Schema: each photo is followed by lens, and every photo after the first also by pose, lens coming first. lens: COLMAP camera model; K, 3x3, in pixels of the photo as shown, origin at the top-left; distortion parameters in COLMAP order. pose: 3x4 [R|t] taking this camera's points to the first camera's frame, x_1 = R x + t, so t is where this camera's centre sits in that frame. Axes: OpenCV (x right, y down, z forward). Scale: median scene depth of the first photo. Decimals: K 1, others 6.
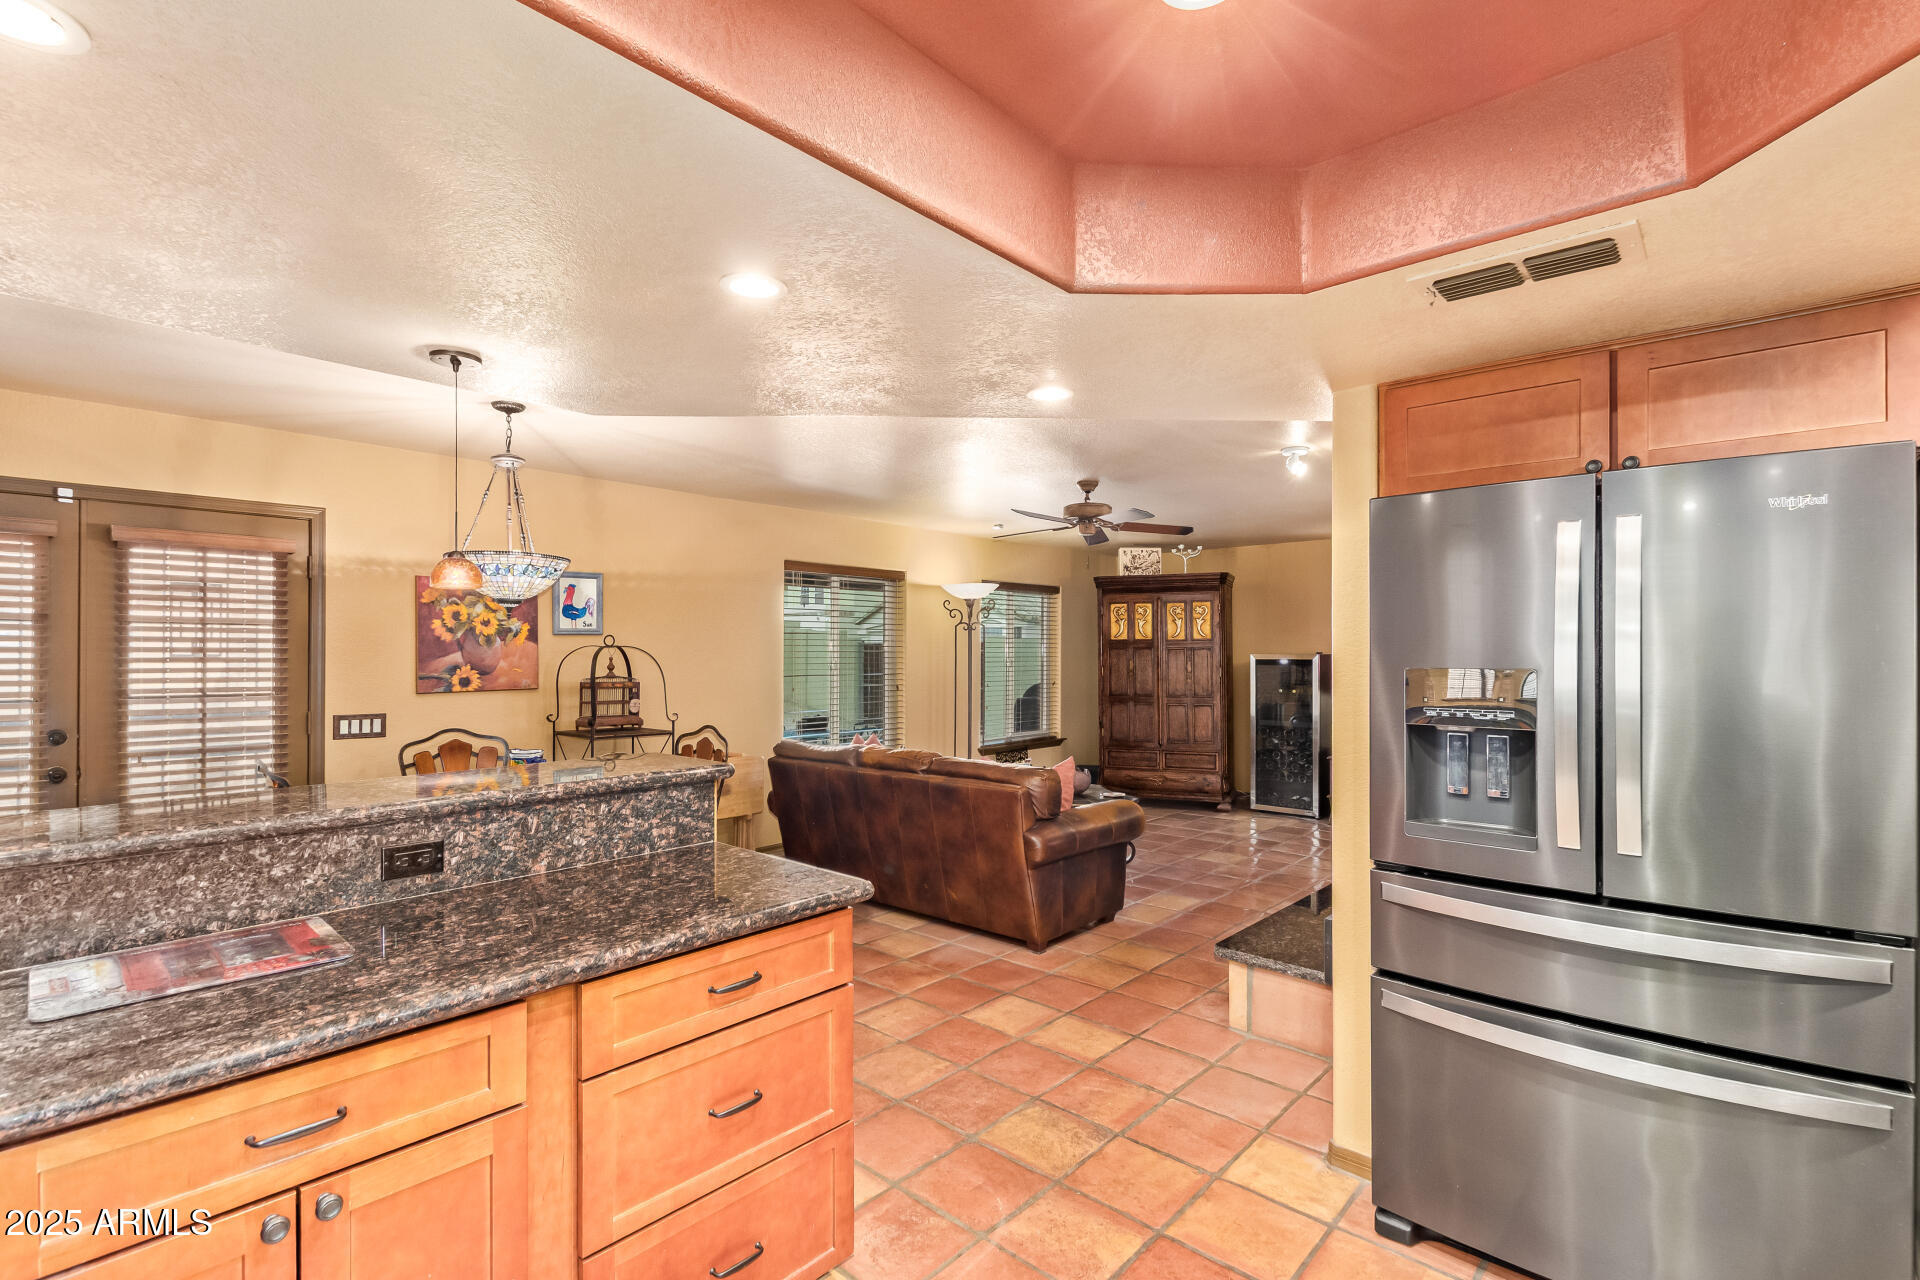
lens RADIAL K [[878.9, 0, 952.4], [0, 878.9, 648.7], [0, 0, 1]] dist [0.005732, -0.002131]
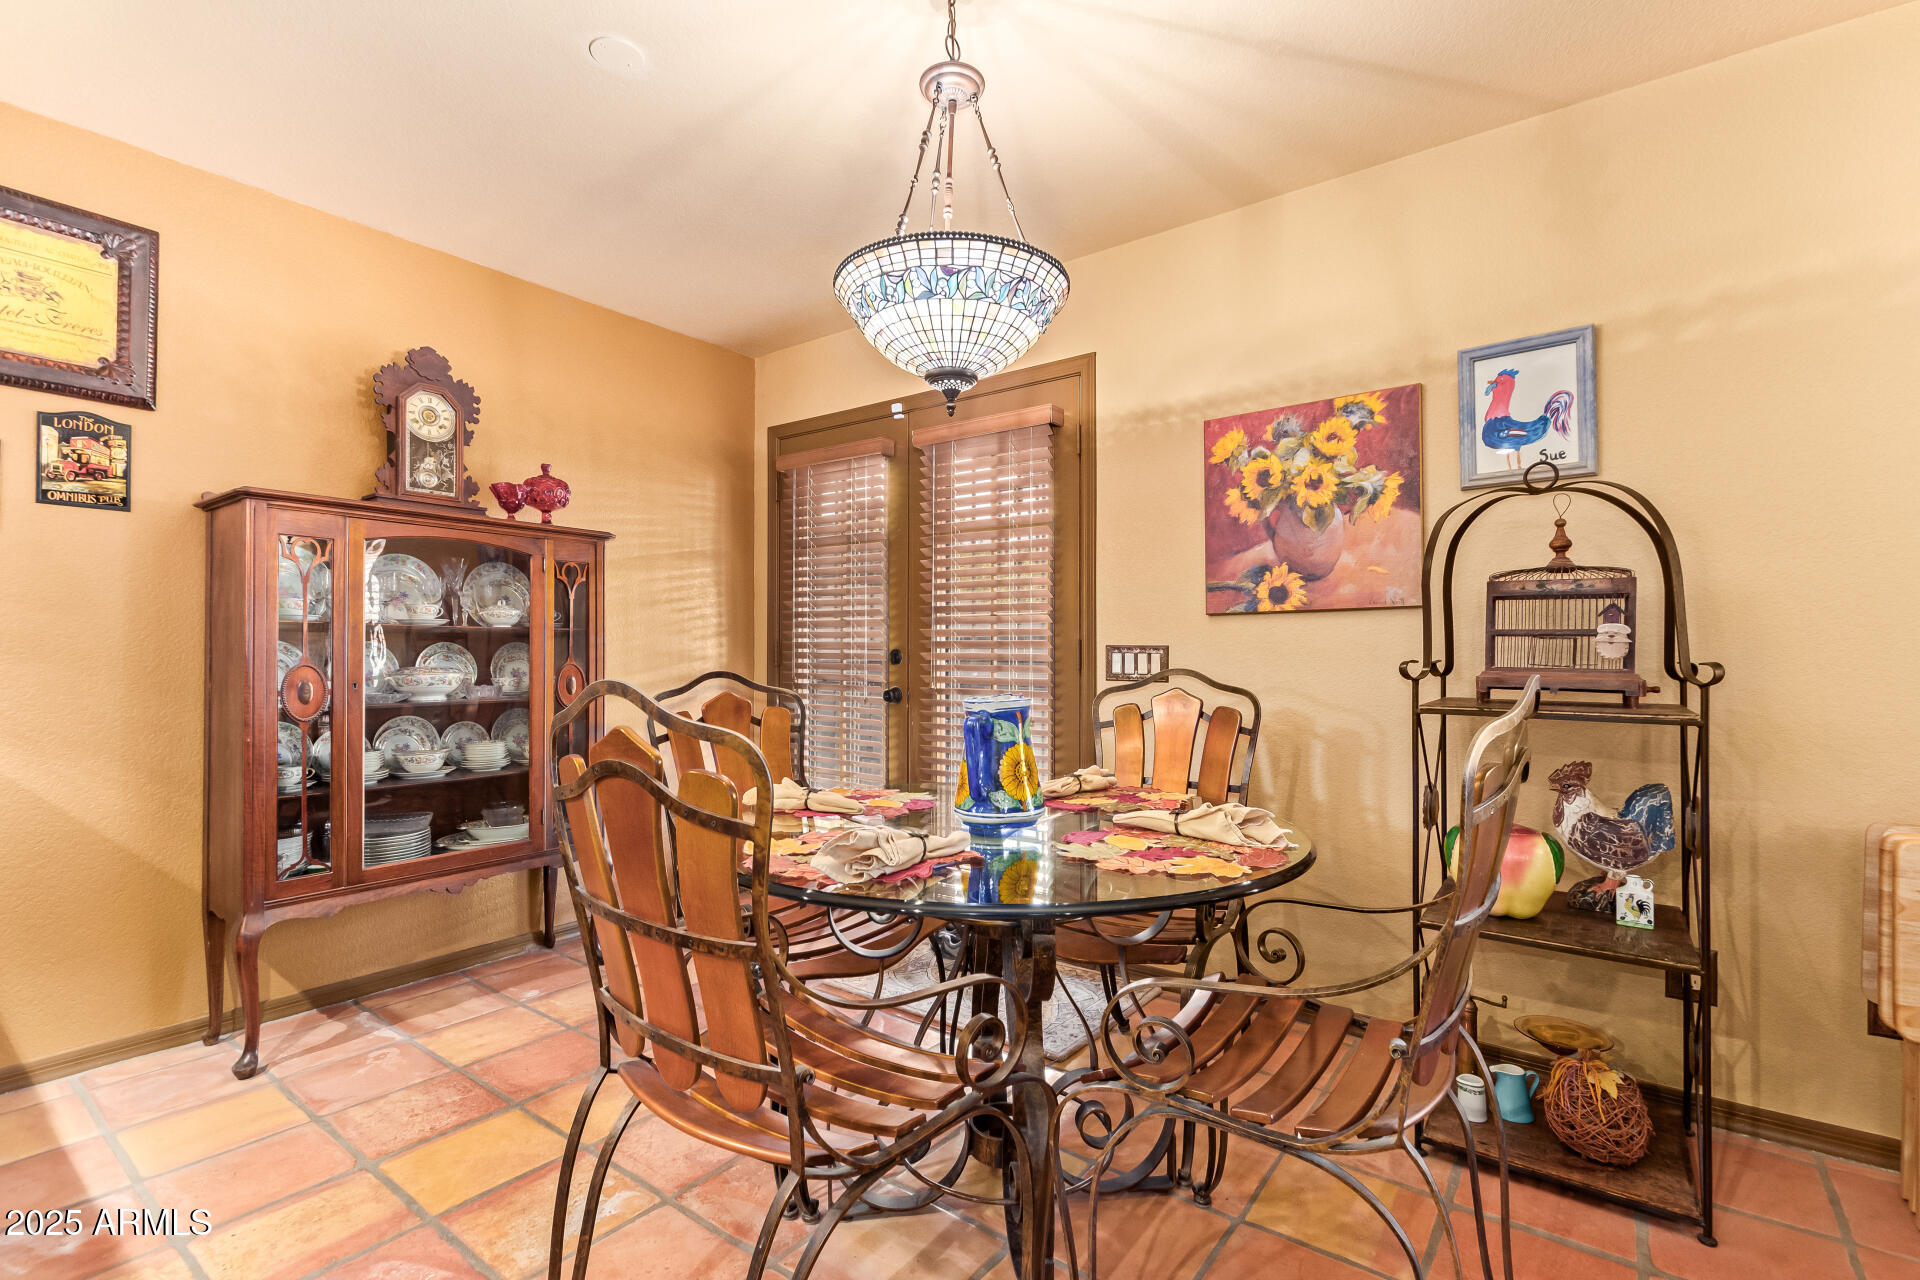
lens RADIAL K [[878.9, 0, 954.9], [0, 878.9, 641.8], [0, 0, 1]] dist [0.005732, -0.002131]
pose [[0.074345, -0.012286, -0.997157, -0.015066], [0.002414, 0.999923, -0.012140, 0.071257], [0.997230, -0.001504, 0.074369, 0.728515]]
